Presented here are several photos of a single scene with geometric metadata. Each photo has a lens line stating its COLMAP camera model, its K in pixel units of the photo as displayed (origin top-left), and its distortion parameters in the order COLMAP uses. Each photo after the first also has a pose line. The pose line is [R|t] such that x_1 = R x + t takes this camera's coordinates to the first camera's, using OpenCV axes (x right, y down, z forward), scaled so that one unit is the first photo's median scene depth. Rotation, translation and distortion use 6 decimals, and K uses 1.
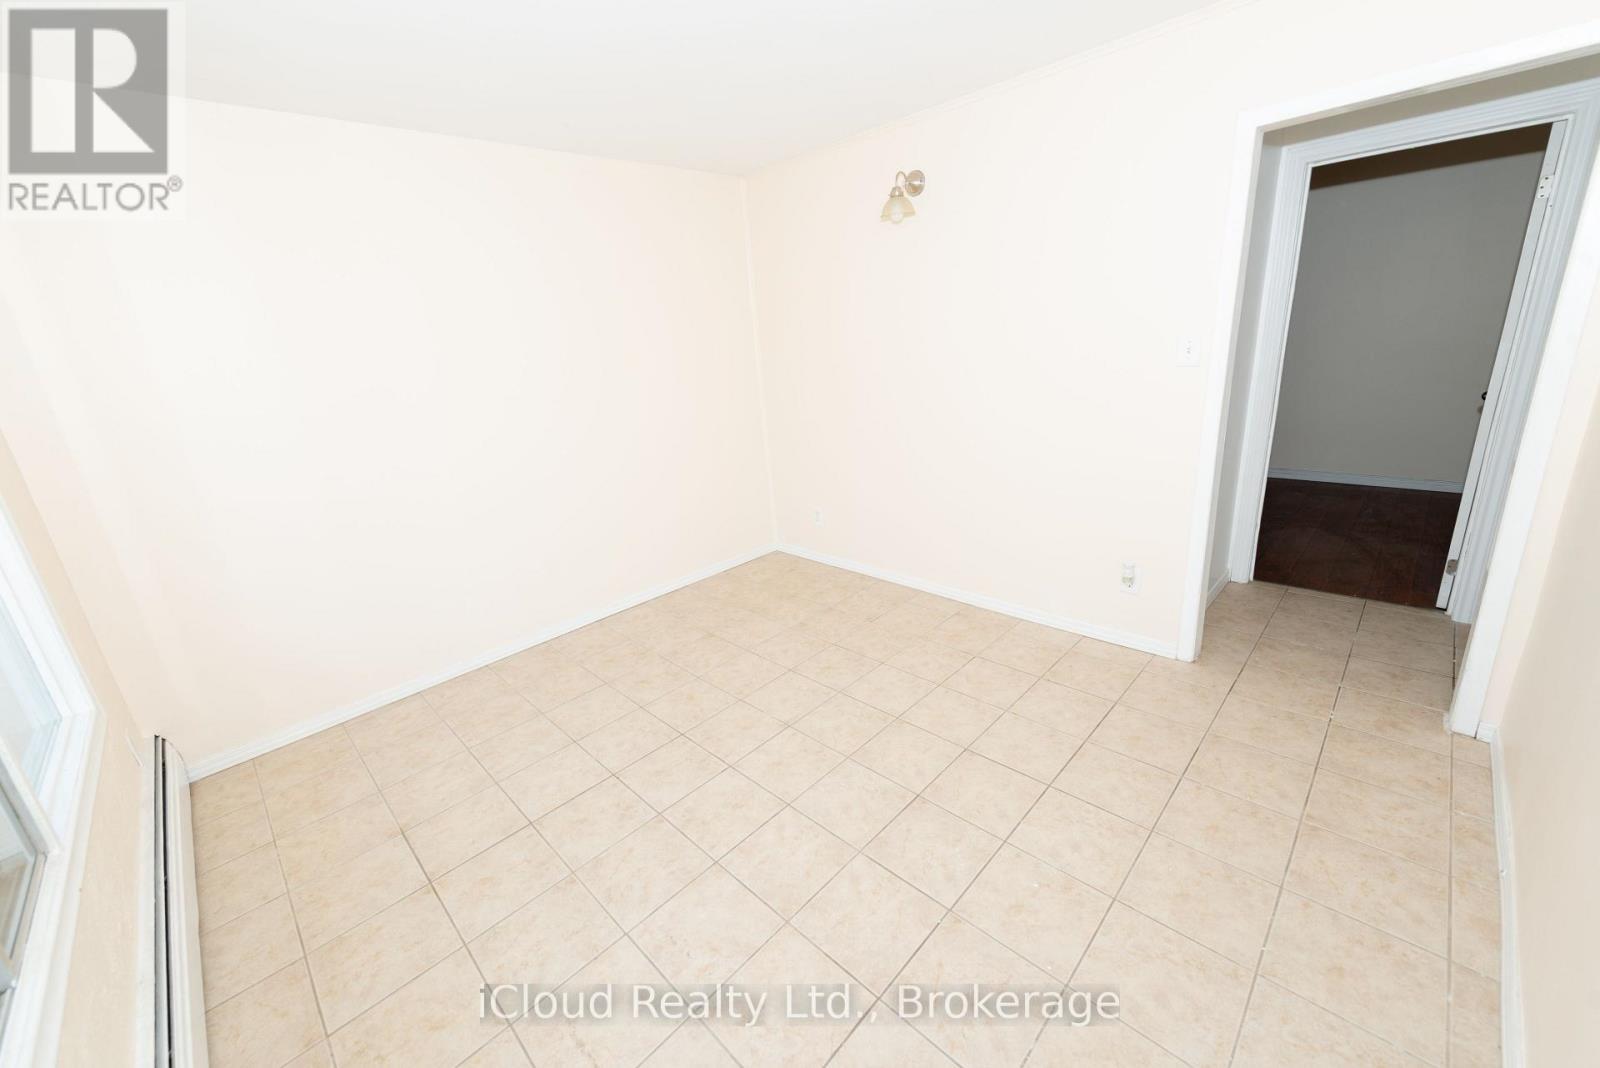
lens RADIAL K [[622.0, 0, 800.0], [0, 622.0, 534.0], [0, 0, 1]] dist [0.001008, -0.000273]
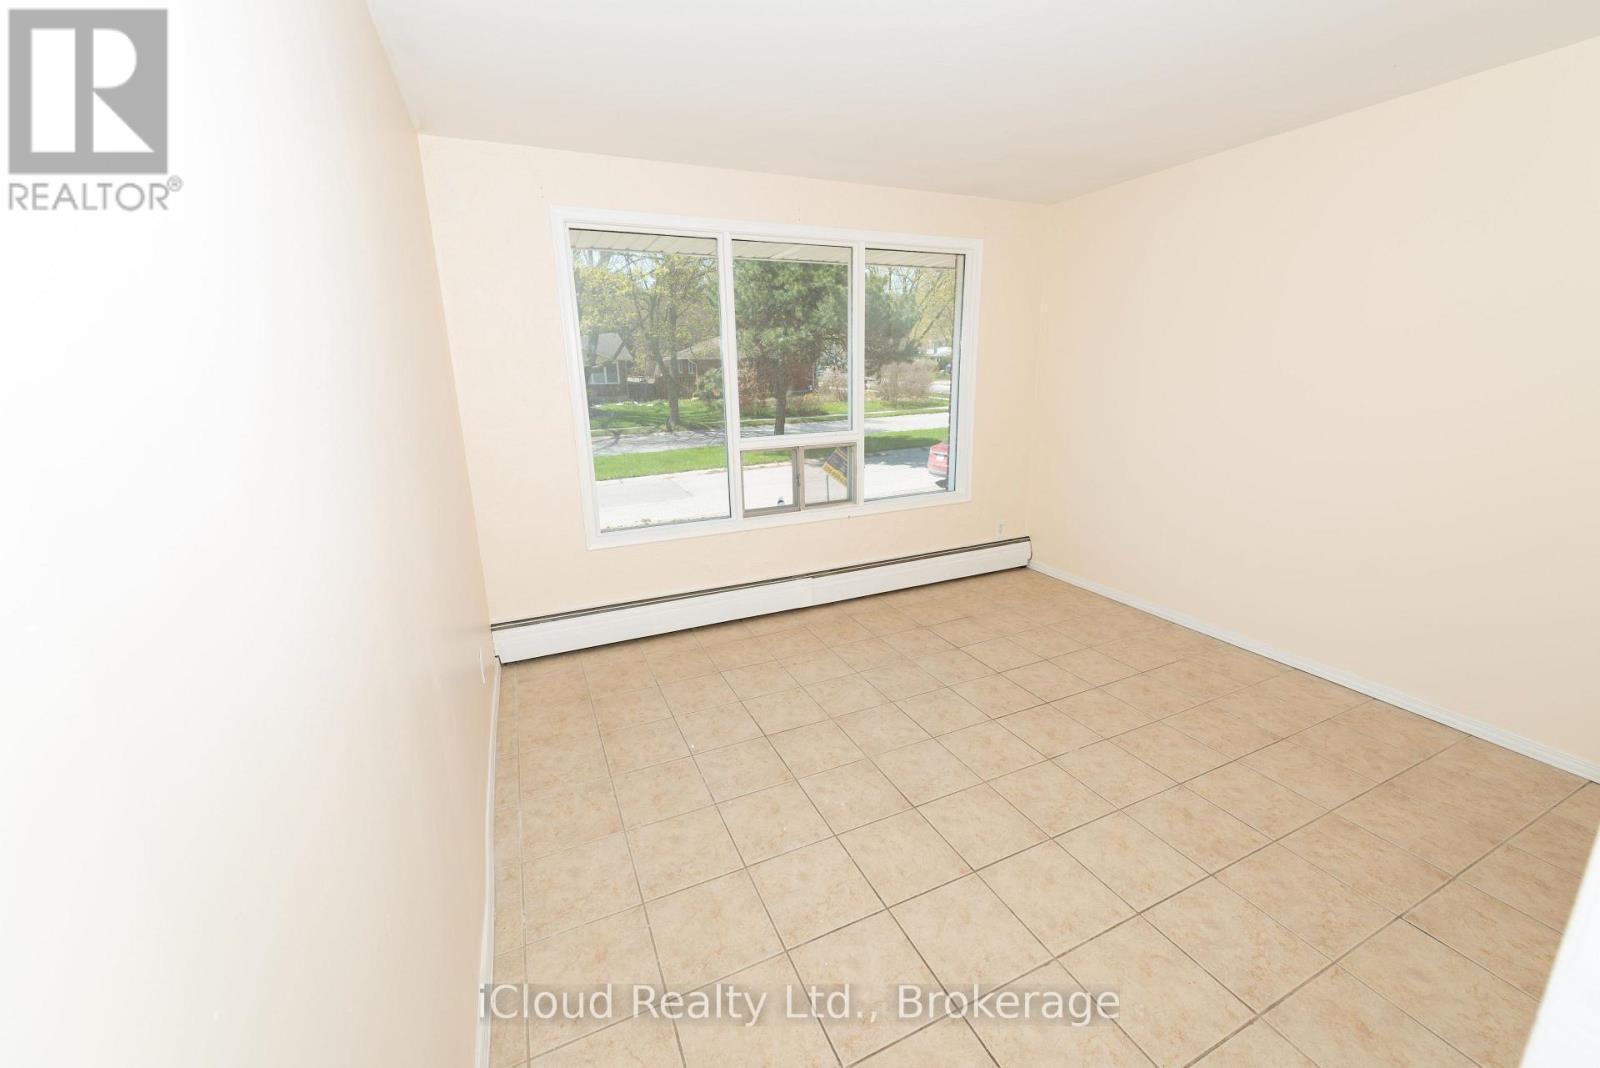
lens RADIAL K [[622.0, 0, 800.0], [0, 622.0, 534.0], [0, 0, 1]] dist [0.001008, -0.000273]
pose [[-0.355661, 0.327516, -0.875350, 1.006513], [-0.240469, 0.872991, 0.424338, -0.366768], [0.903150, 0.361415, -0.231731, 0.895480]]
